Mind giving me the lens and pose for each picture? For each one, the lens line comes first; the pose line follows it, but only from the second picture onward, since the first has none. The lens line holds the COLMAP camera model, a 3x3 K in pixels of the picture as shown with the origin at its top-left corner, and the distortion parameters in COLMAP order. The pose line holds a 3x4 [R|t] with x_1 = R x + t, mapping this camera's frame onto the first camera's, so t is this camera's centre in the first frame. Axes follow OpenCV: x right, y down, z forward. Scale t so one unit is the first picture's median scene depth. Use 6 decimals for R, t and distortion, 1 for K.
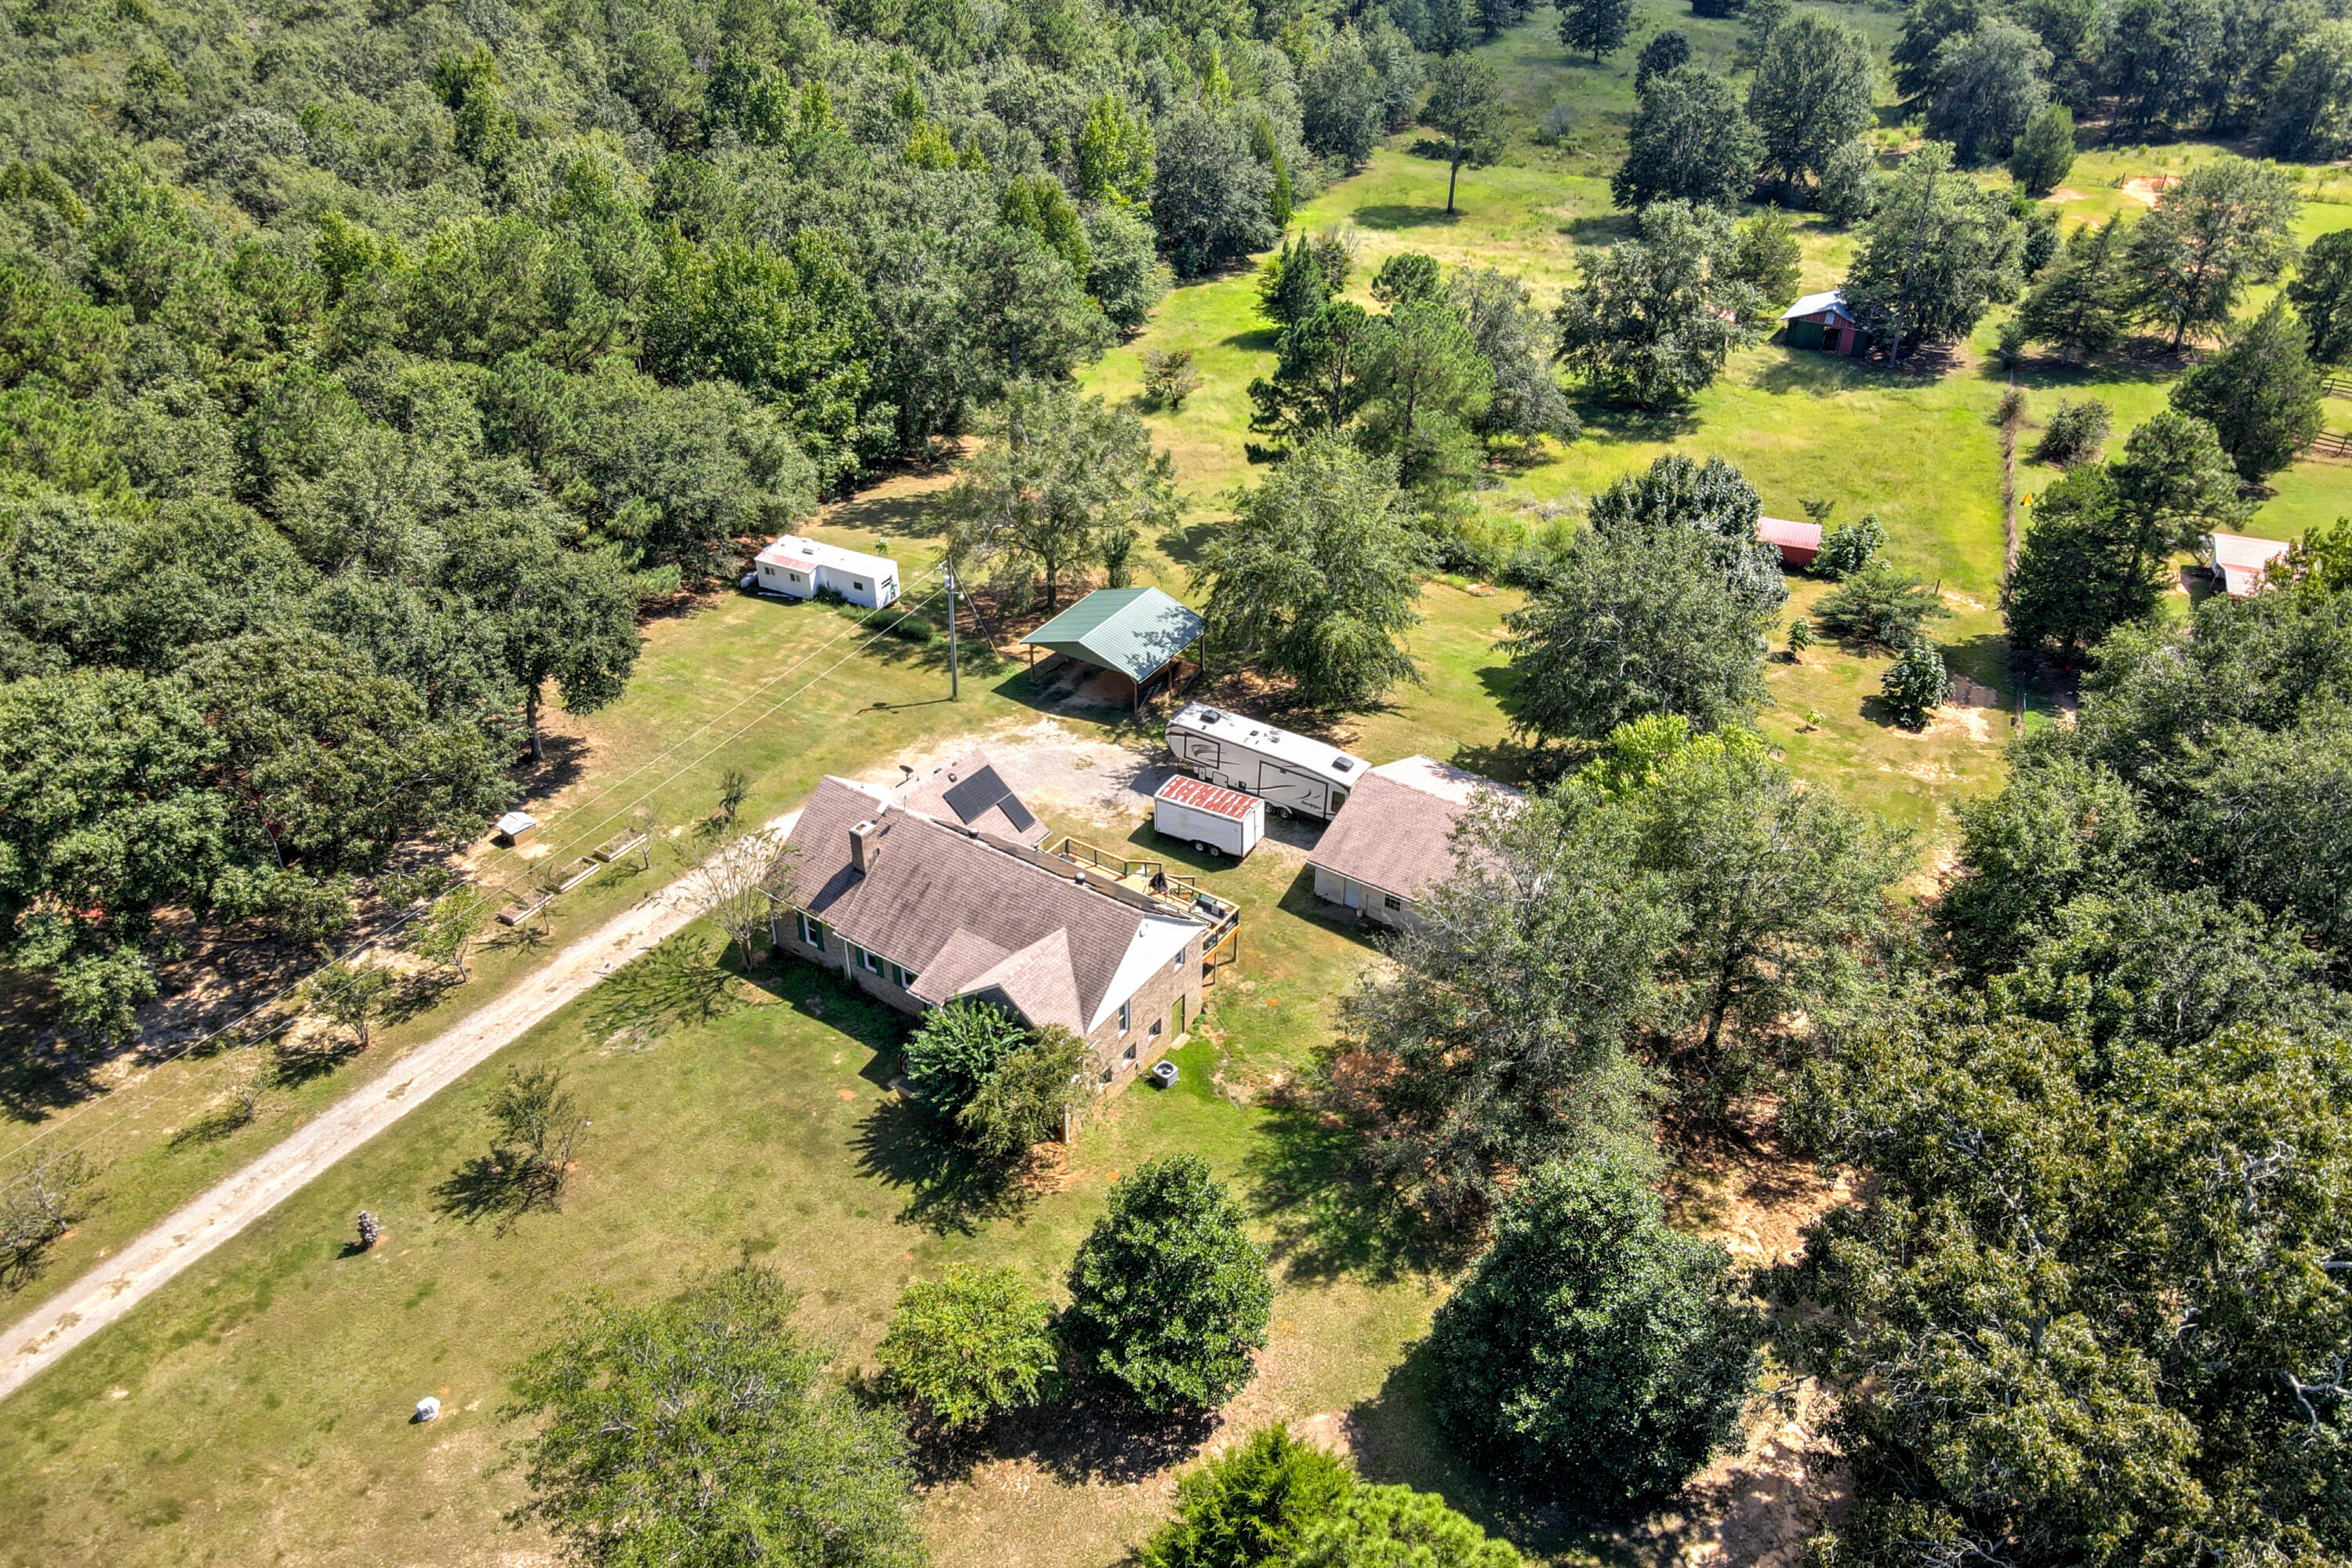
lens RADIAL K [[1732.3, 0, 1171.0], [0, 1732.3, 727.9], [0, 0, 1]] dist [-0.007477, 0.038585]
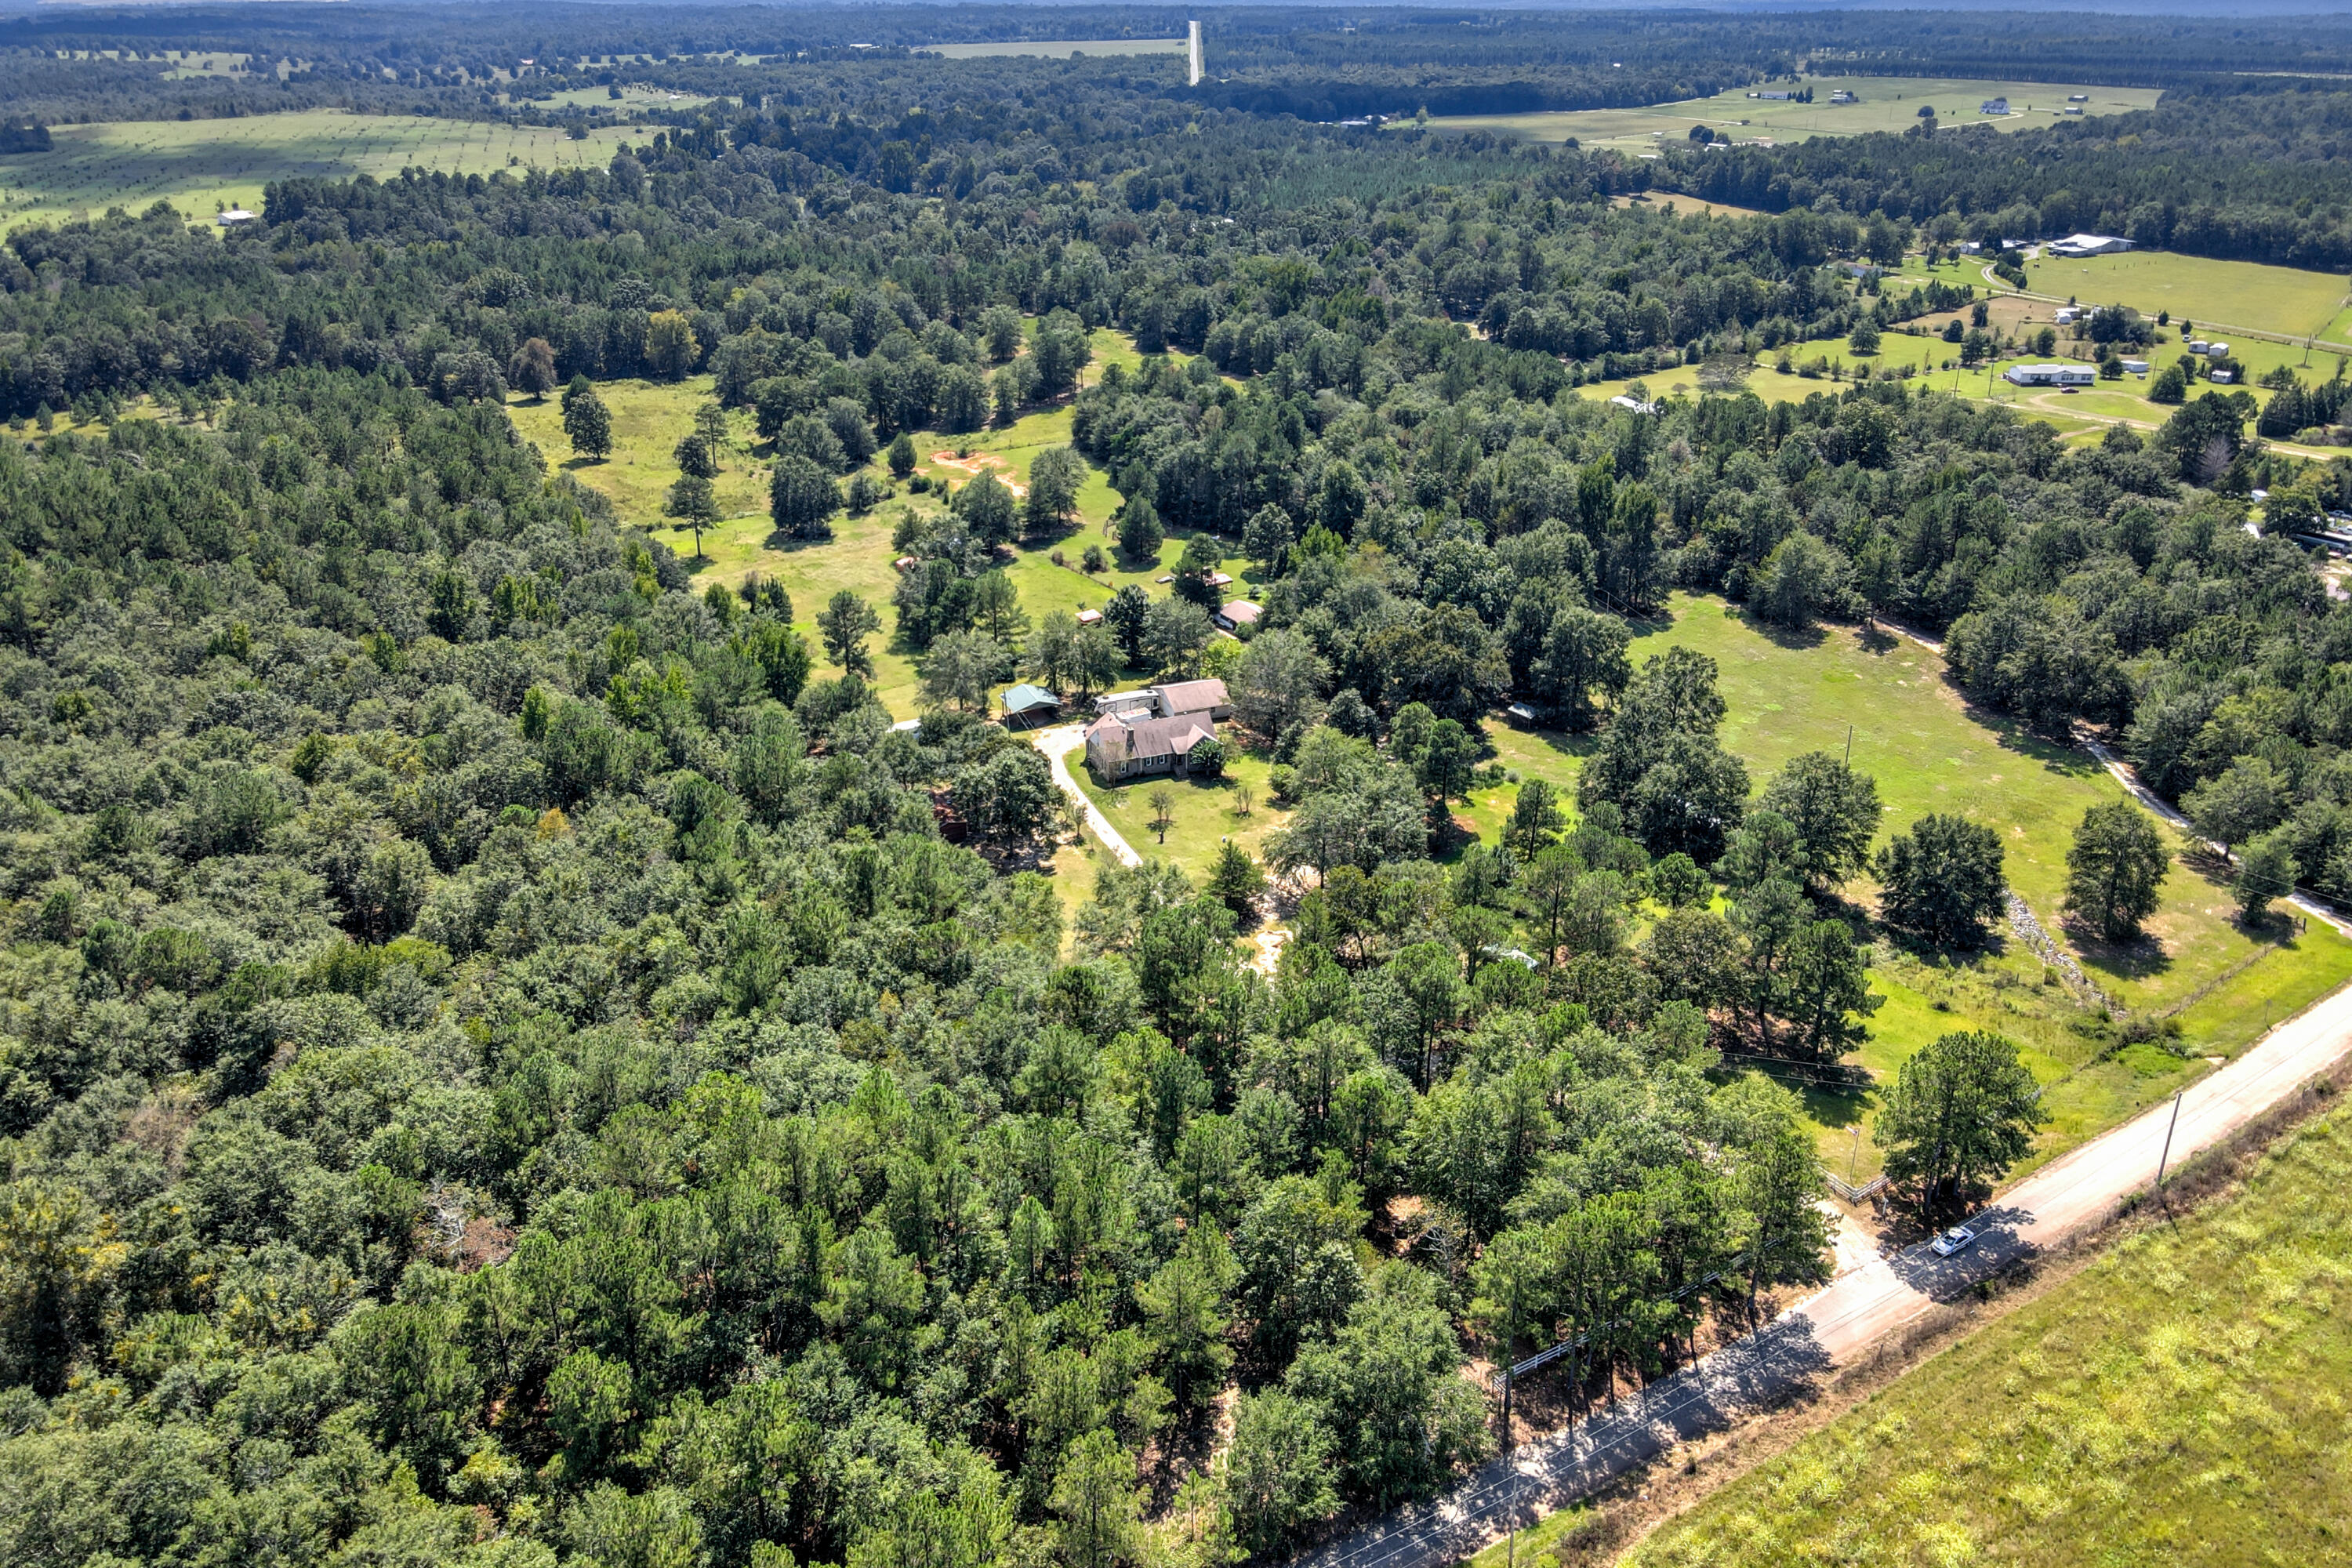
lens RADIAL K [[1706.7, 0, 1176.0], [0, 1706.7, 784.0], [0, 0, 1]] dist [-0.007854, 0.042847]
pose [[0.569119, -0.362390, 0.738090, -1.168901], [0.435839, 0.894119, 0.102936, -0.066479], [-0.697243, 0.263106, 0.666803, -0.569781]]
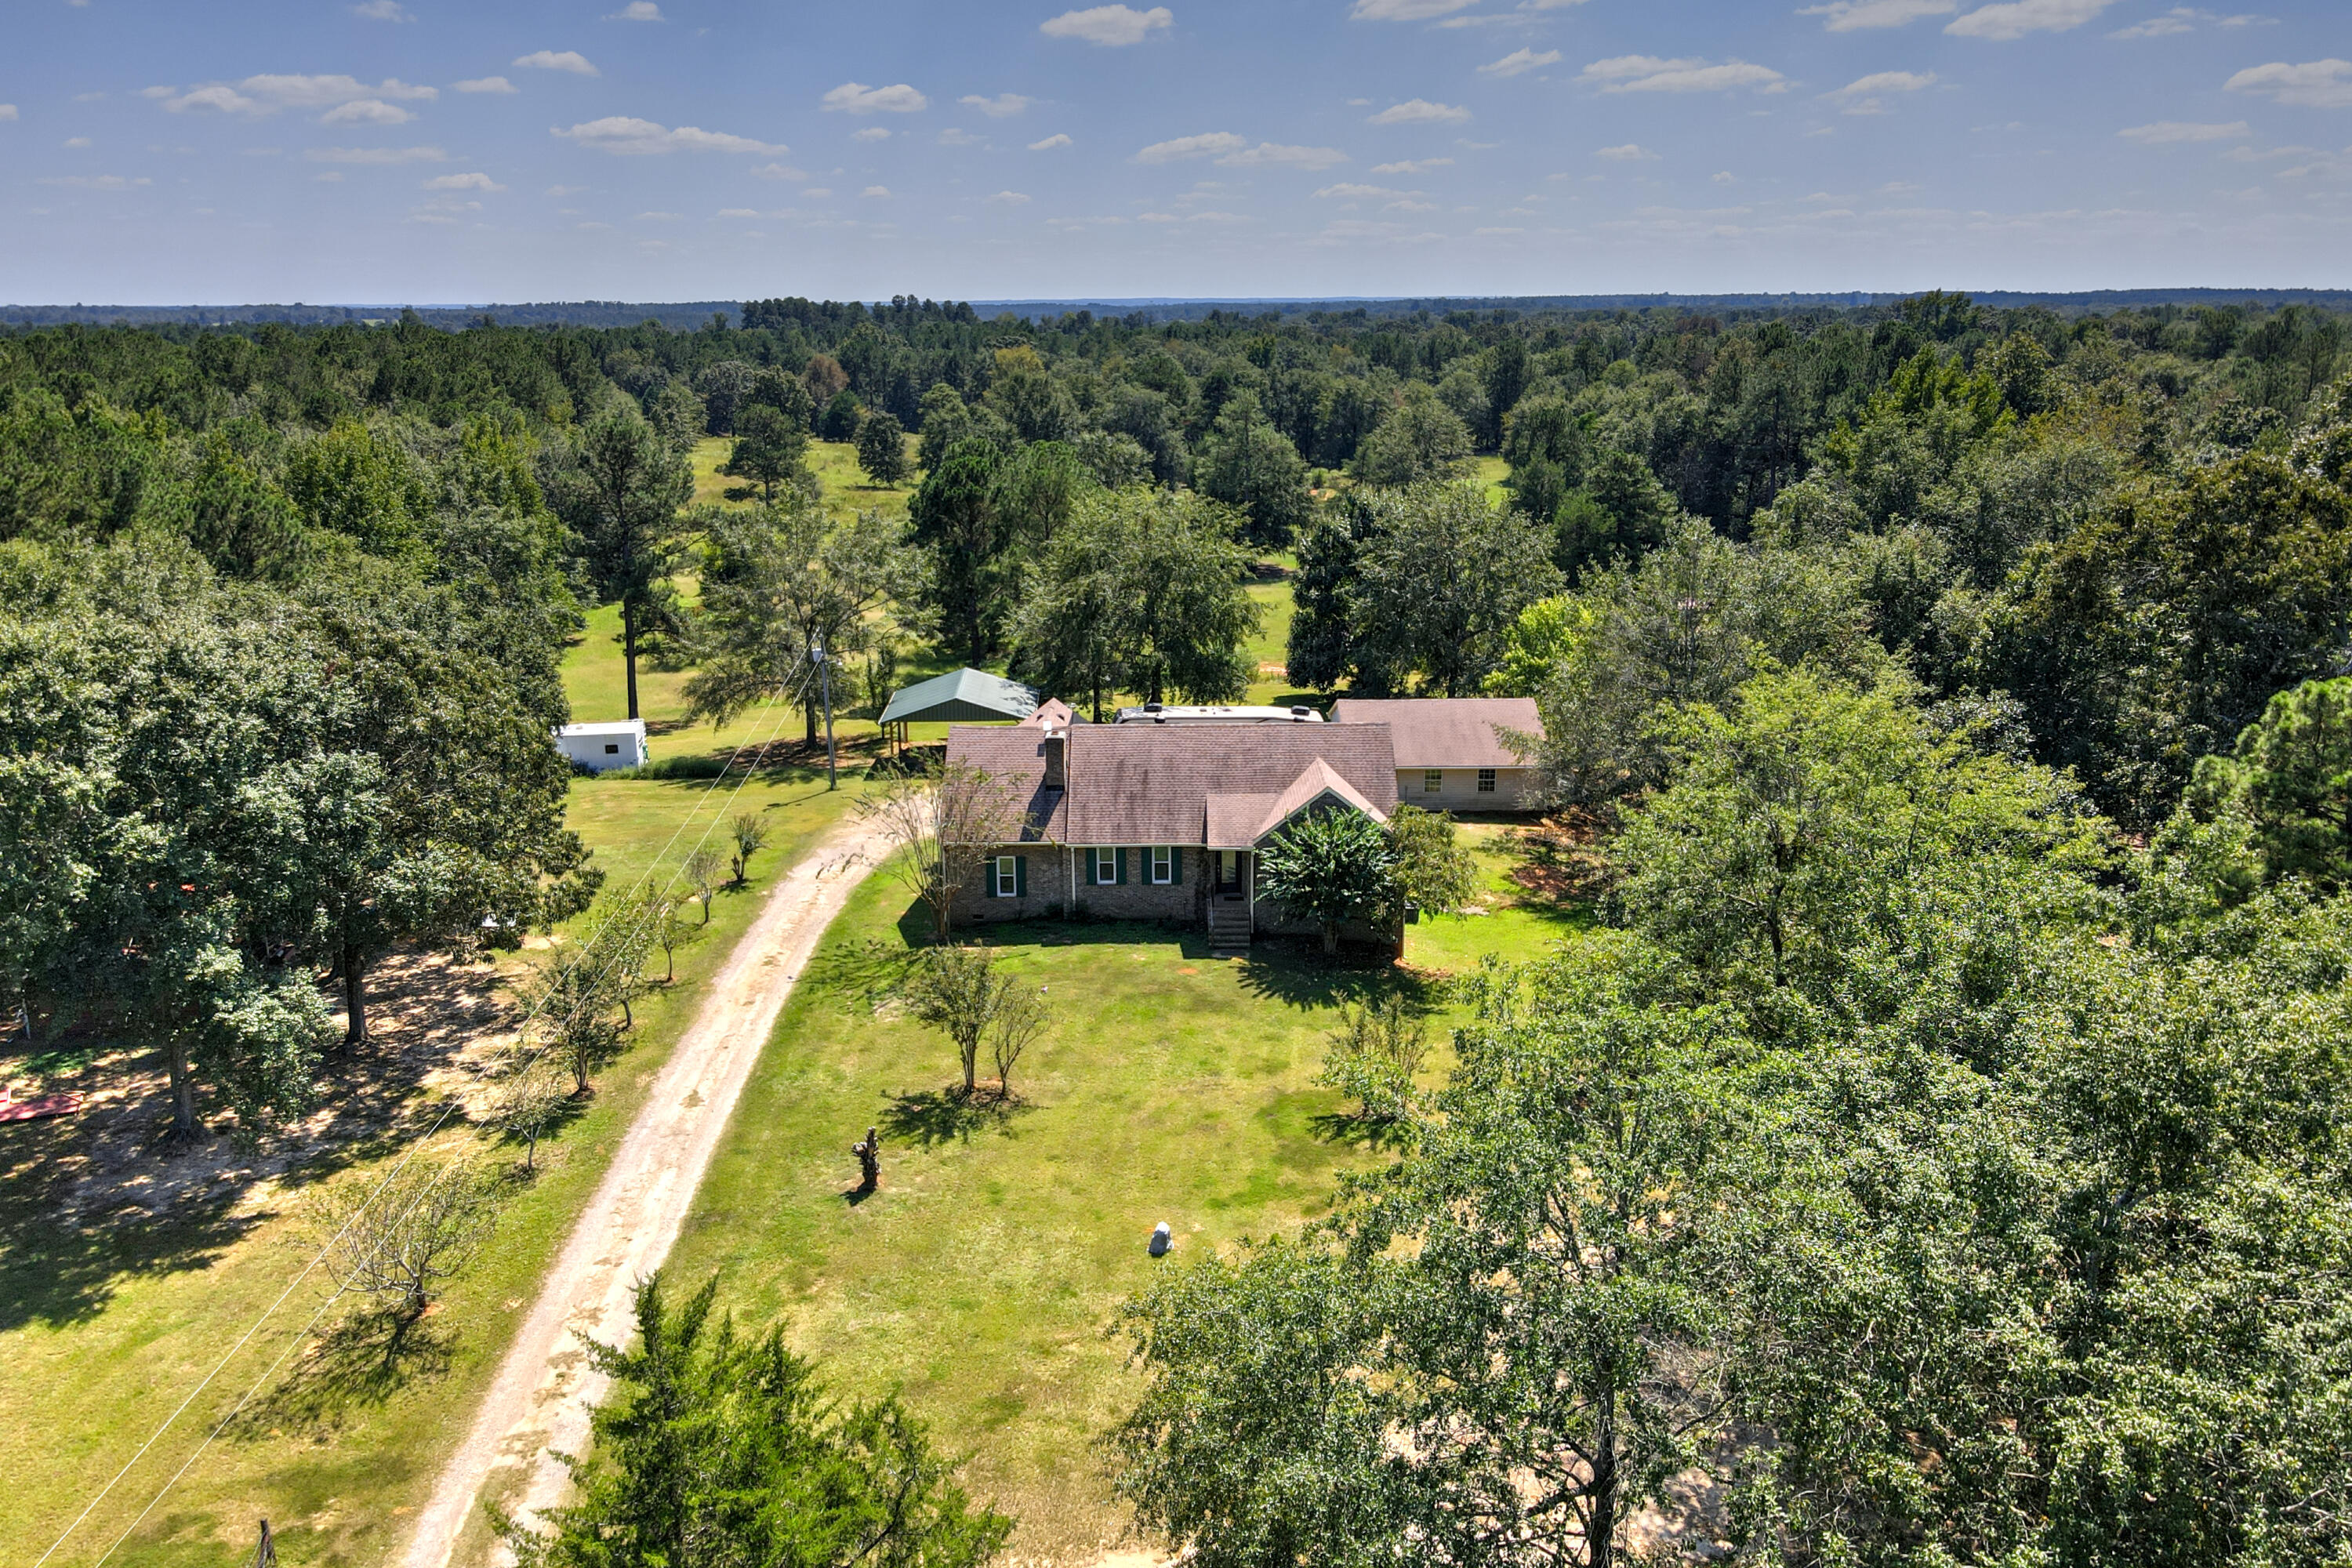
lens RADIAL K [[1706.7, 0, 1176.0], [0, 1706.7, 784.0], [0, 0, 1]] dist [-0.007854, 0.042847]
pose [[0.824233, -0.161583, 0.542707, -0.271223], [0.302261, 0.936004, -0.180376, 0.115195], [-0.478830, 0.312711, 0.820326, 0.103828]]
